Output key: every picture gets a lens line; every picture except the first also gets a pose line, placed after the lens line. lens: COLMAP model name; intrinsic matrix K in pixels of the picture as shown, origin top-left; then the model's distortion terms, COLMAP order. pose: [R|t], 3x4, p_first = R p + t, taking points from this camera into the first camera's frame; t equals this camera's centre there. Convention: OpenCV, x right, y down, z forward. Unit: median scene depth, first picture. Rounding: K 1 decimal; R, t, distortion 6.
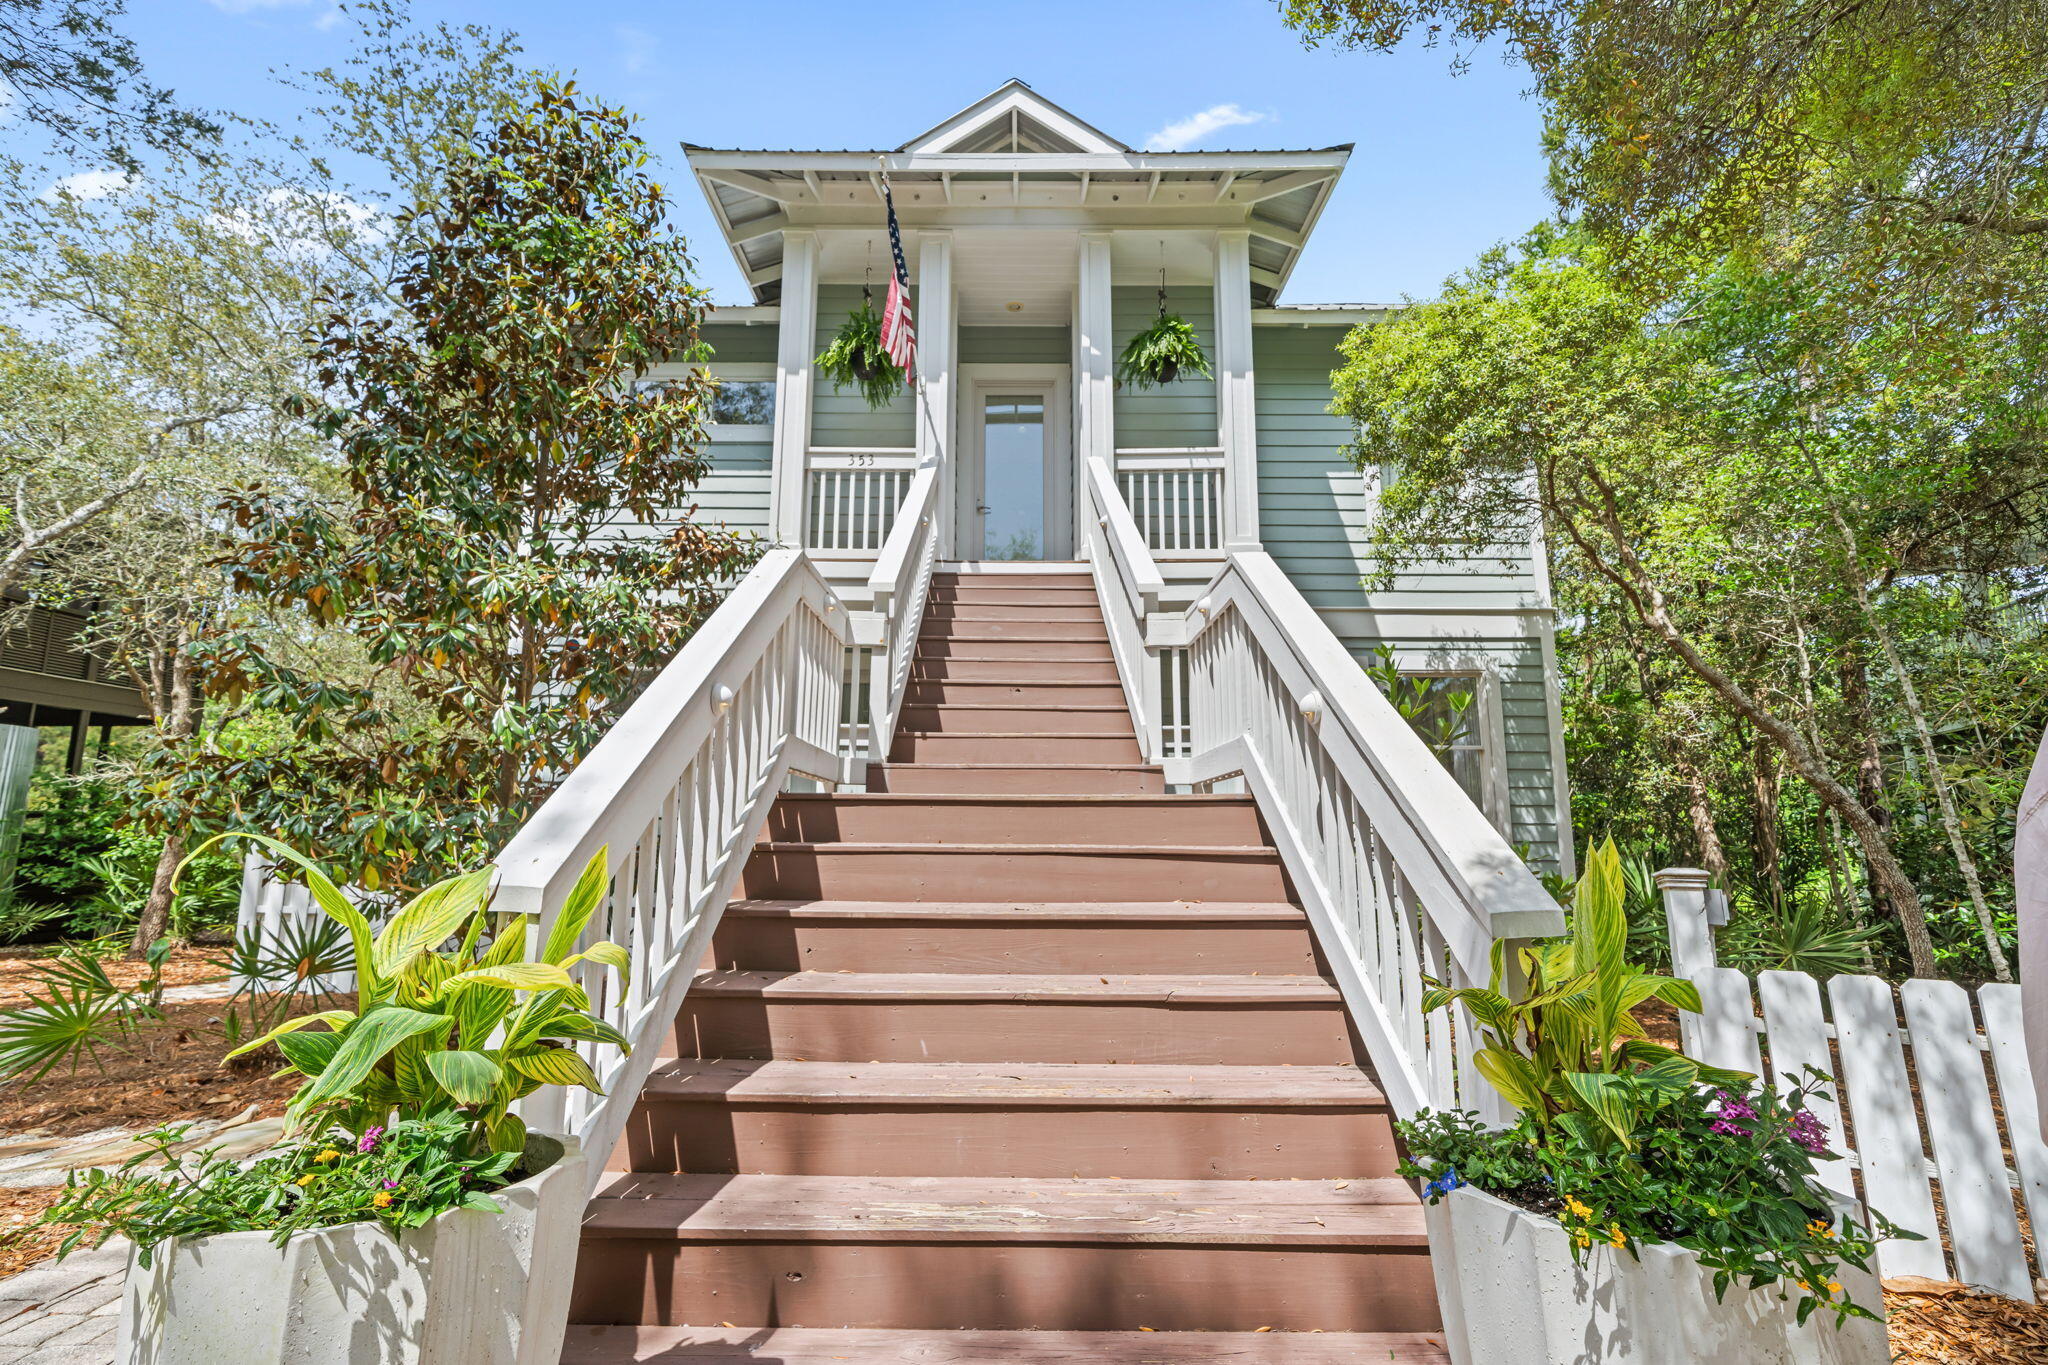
lens RADIAL K [[901.7, 0, 1024.0], [0, 901.7, 682.5], [0, 0, 1]] dist [-0.000240, 0.000187]
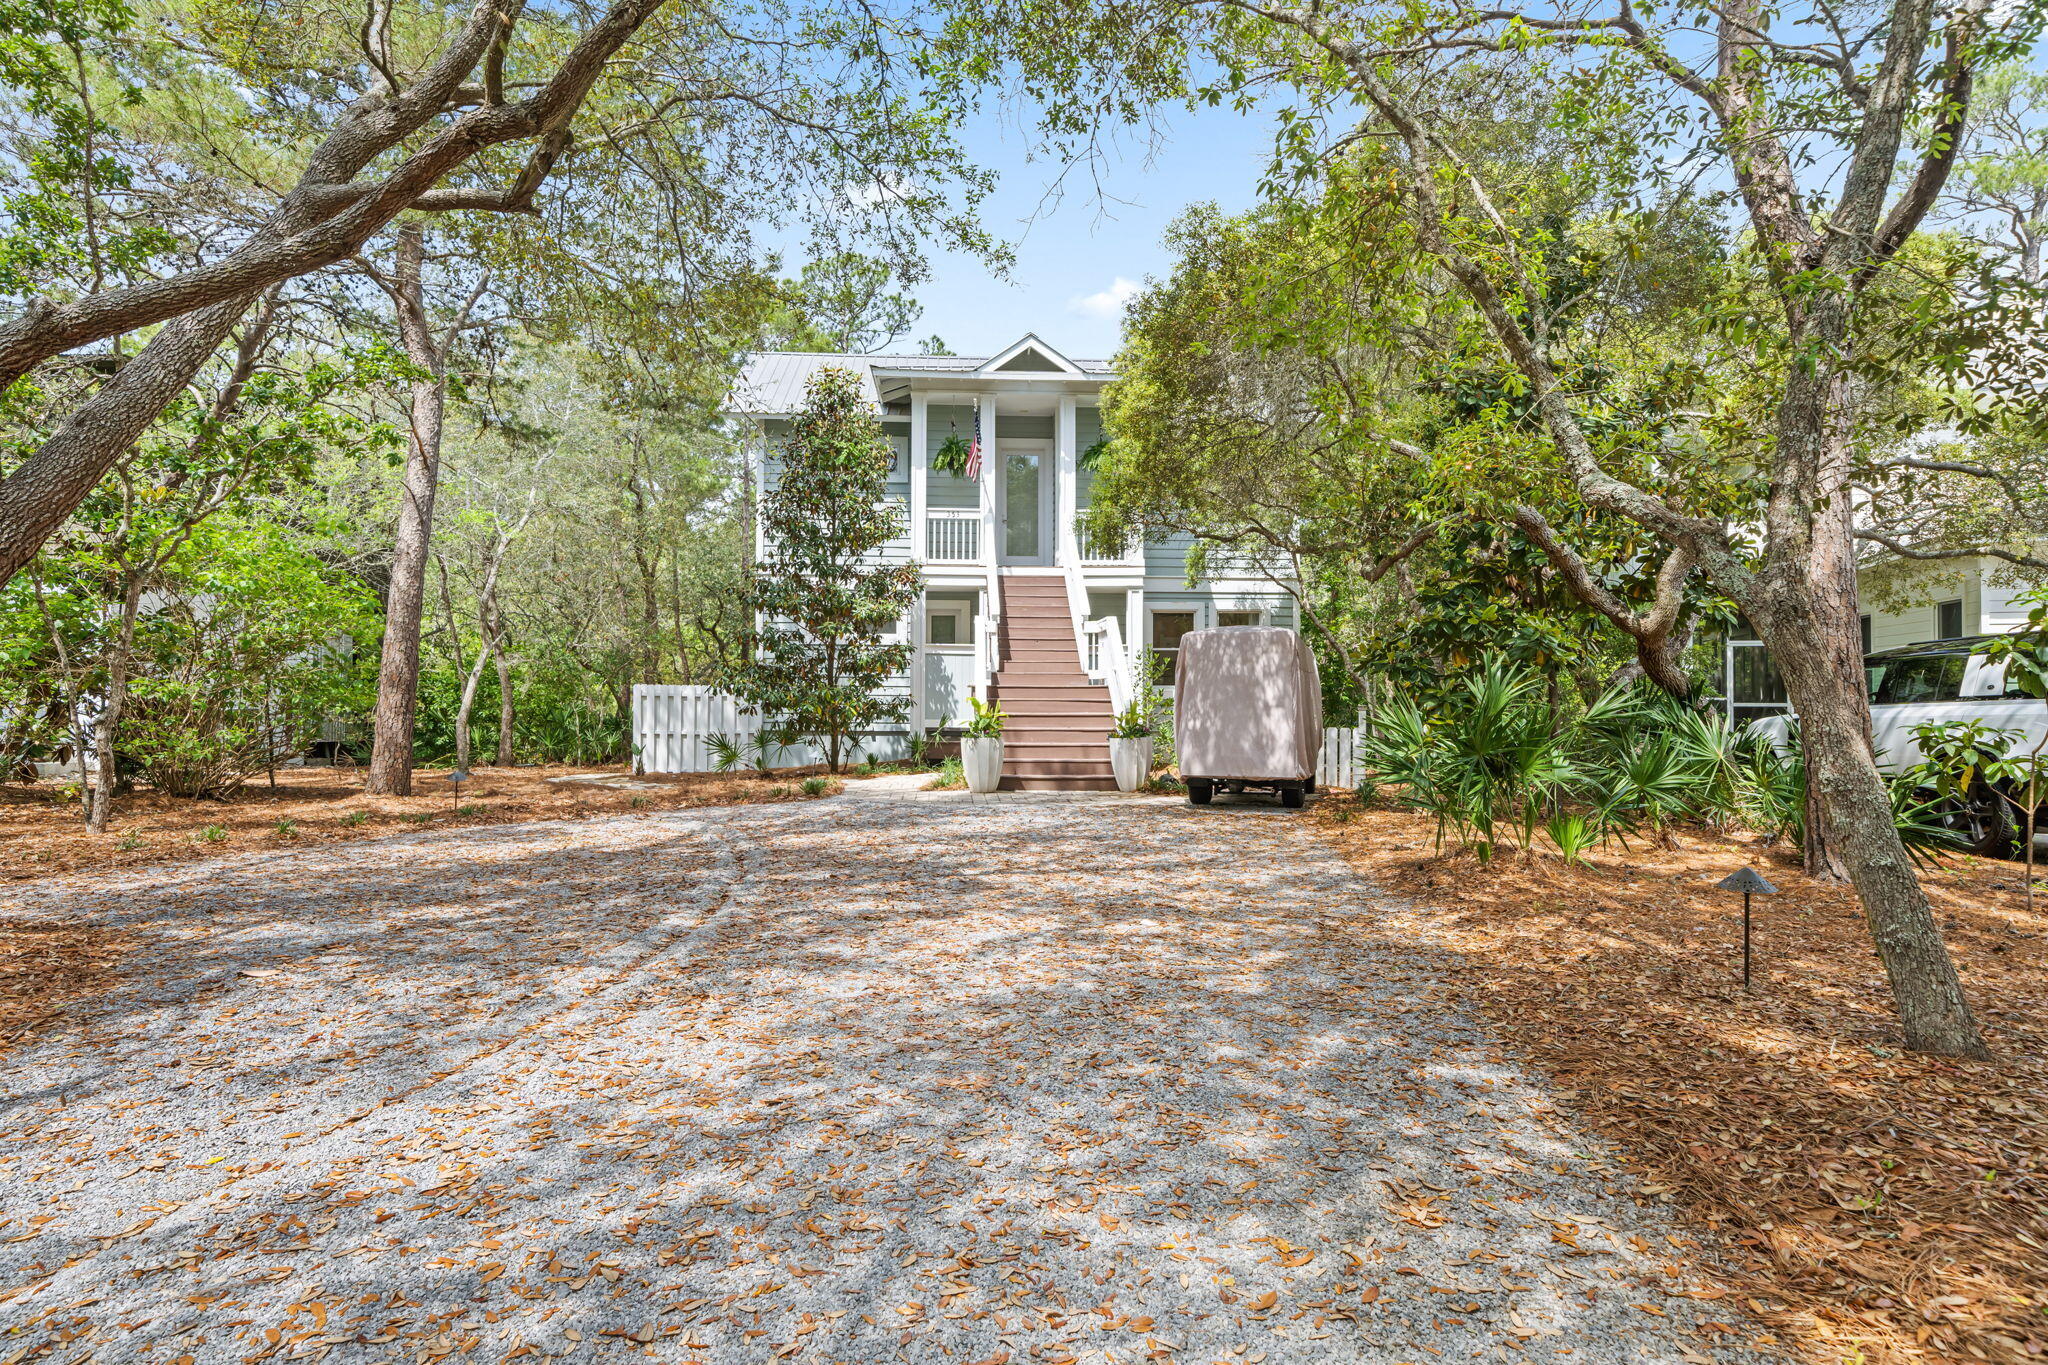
lens RADIAL K [[901.7, 0, 1024.0], [0, 901.7, 682.5], [0, 0, 1]] dist [-0.000240, 0.000187]
pose [[0.999302, -0.002317, 0.037287, -0.096784], [-0.003956, 0.985903, 0.167270, -0.213688], [-0.037149, -0.167301, 0.985206, -1.096440]]
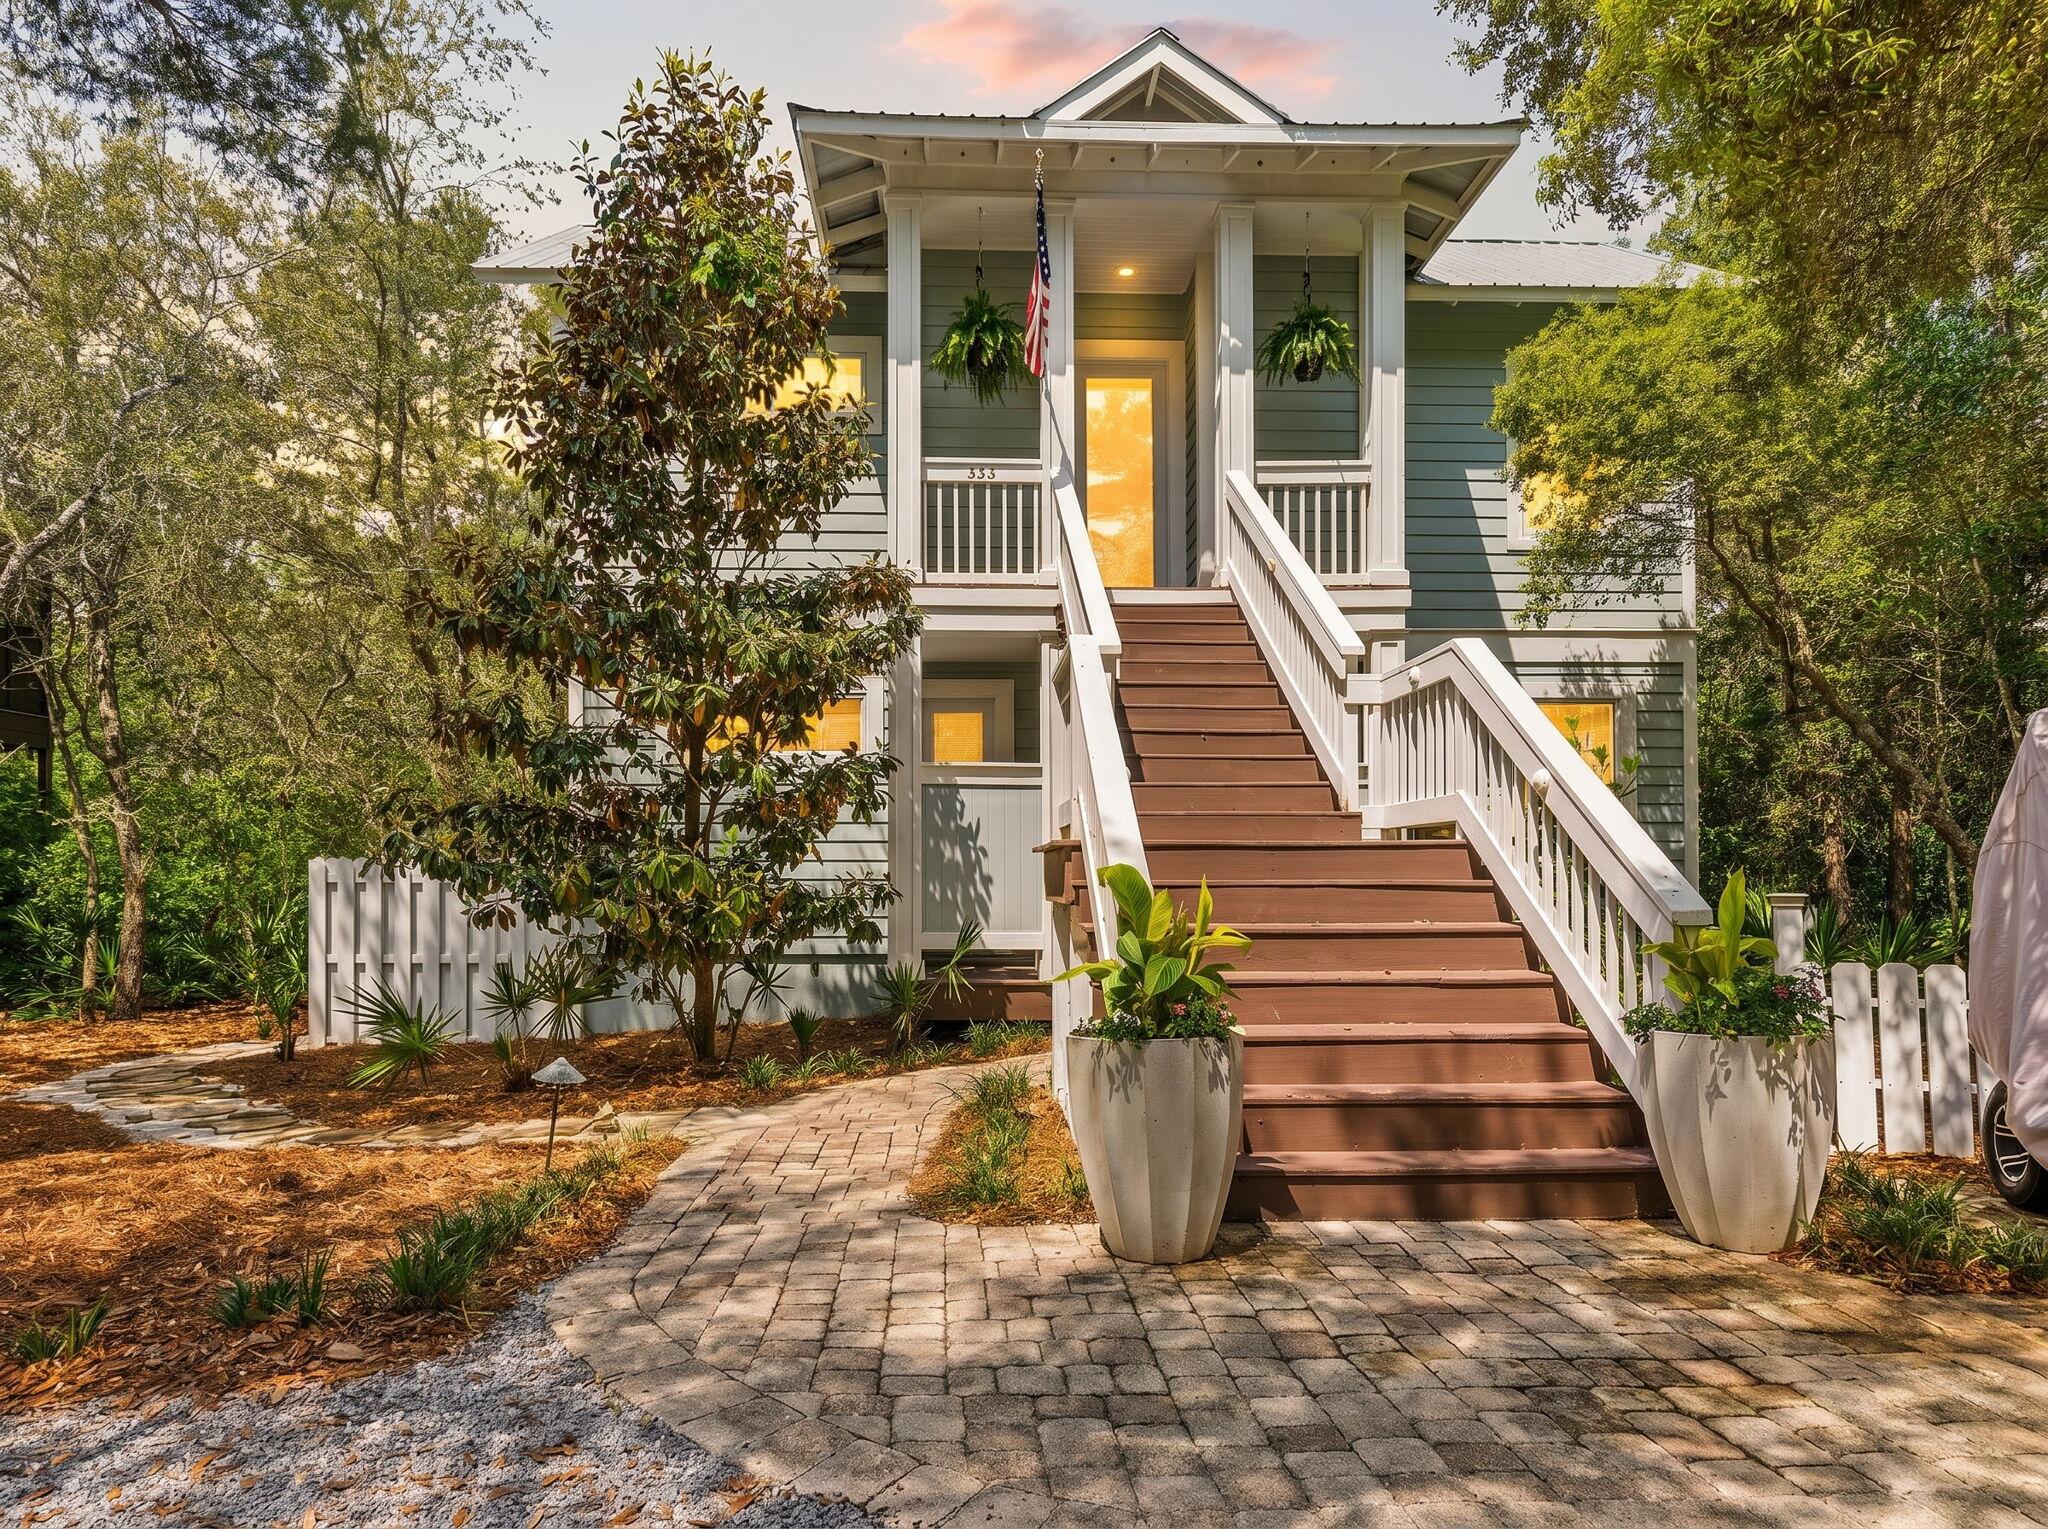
lens RADIAL K [[1169.9, 0, 1064.3], [0, 1169.9, 861.8], [0, 0, 1]] dist [0.005701, 0.000697]
pose [[0.998666, -0.007662, 0.051070, -0.160066], [-0.000447, 0.987612, 0.156913, -0.041868], [-0.051639, -0.156727, 0.986291, -0.242029]]
